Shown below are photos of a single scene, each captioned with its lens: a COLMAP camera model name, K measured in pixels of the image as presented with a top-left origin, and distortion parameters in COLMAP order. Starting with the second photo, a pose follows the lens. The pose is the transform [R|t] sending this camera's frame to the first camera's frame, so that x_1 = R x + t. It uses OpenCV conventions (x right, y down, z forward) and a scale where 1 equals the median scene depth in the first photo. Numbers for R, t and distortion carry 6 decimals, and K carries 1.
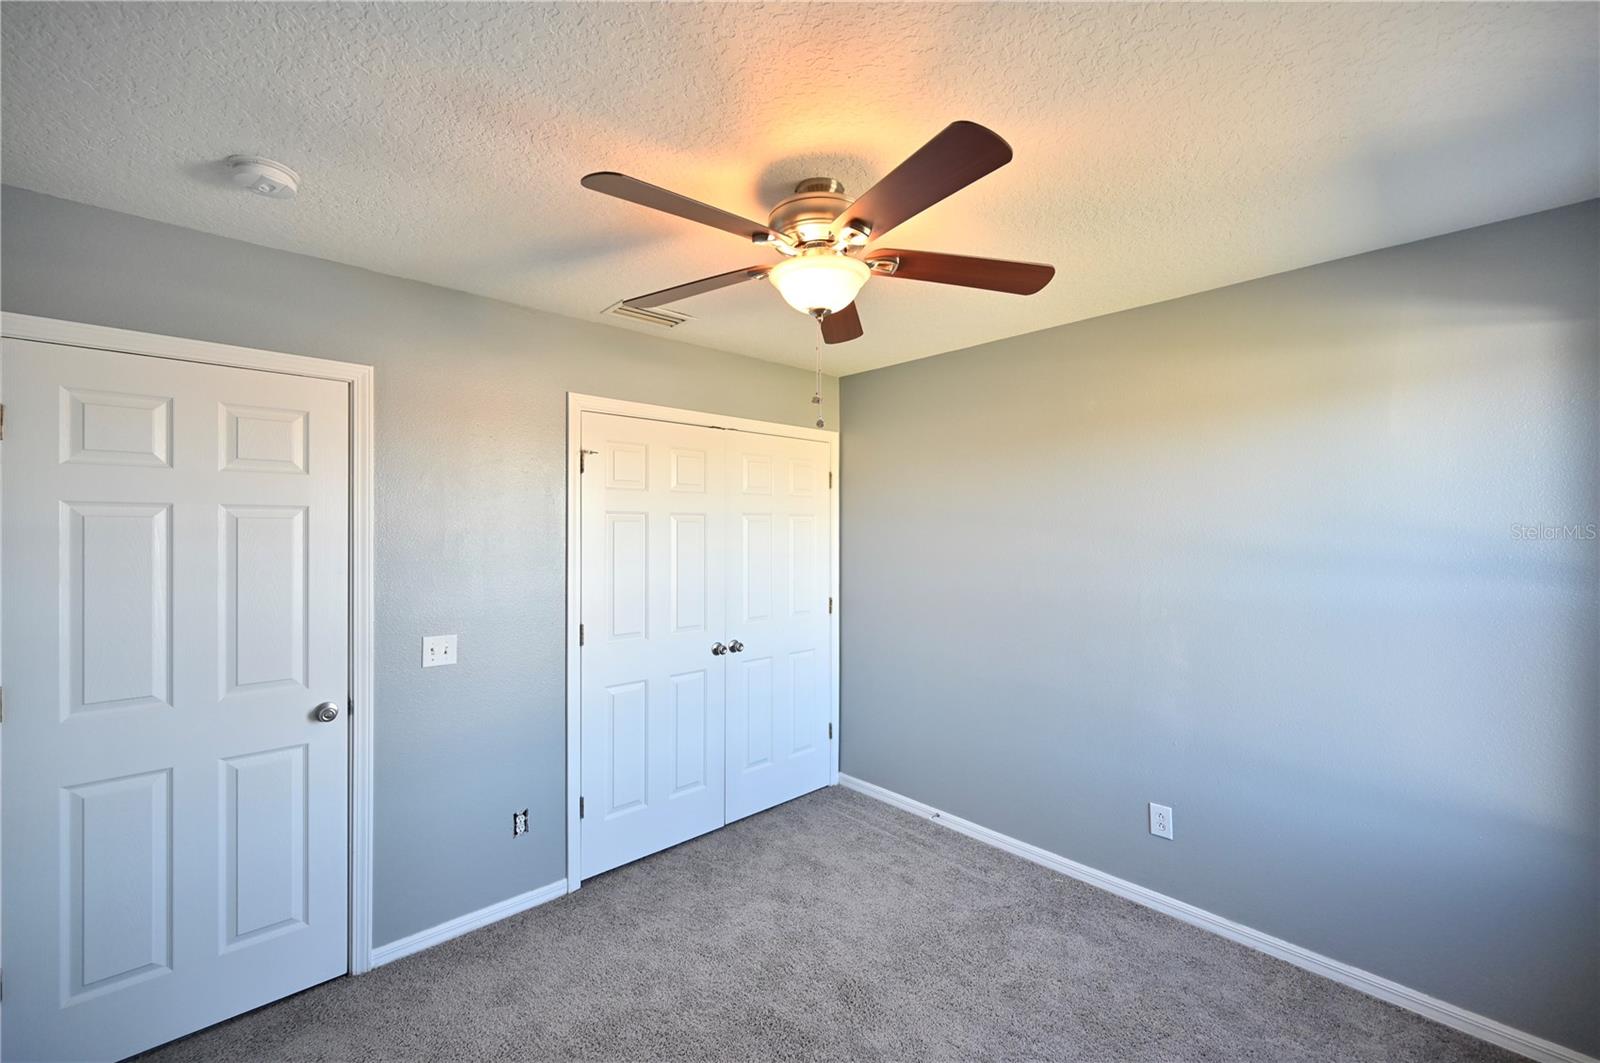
lens RADIAL K [[646.9, 0, 772.2], [0, 646.9, 527.0], [0, 0, 1]] dist [0.001296, 0.000002]
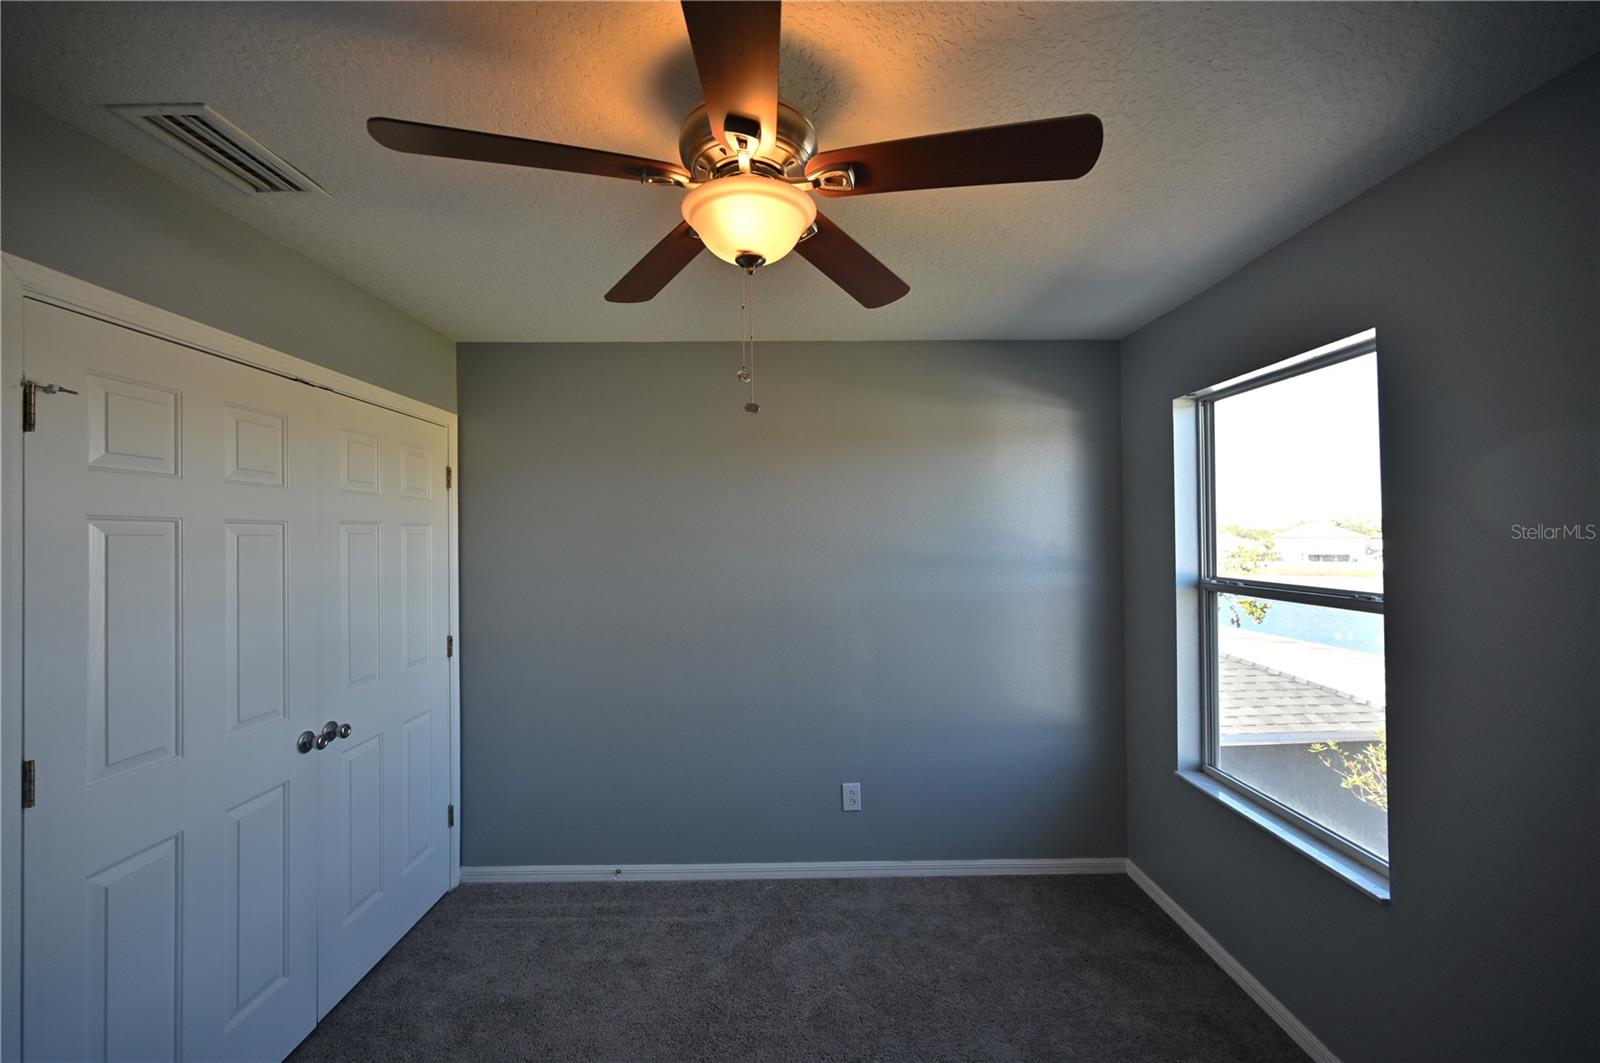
lens RADIAL K [[646.9, 0, 799.1], [0, 646.9, 530.4], [0, 0, 1]] dist [0.001296, 0.000002]
pose [[0.656728, 0.000099, 0.754128, -0.247762], [0.006297, 0.999964, -0.005616, -0.006111], [-0.754102, 0.008437, 0.656704, 0.250742]]
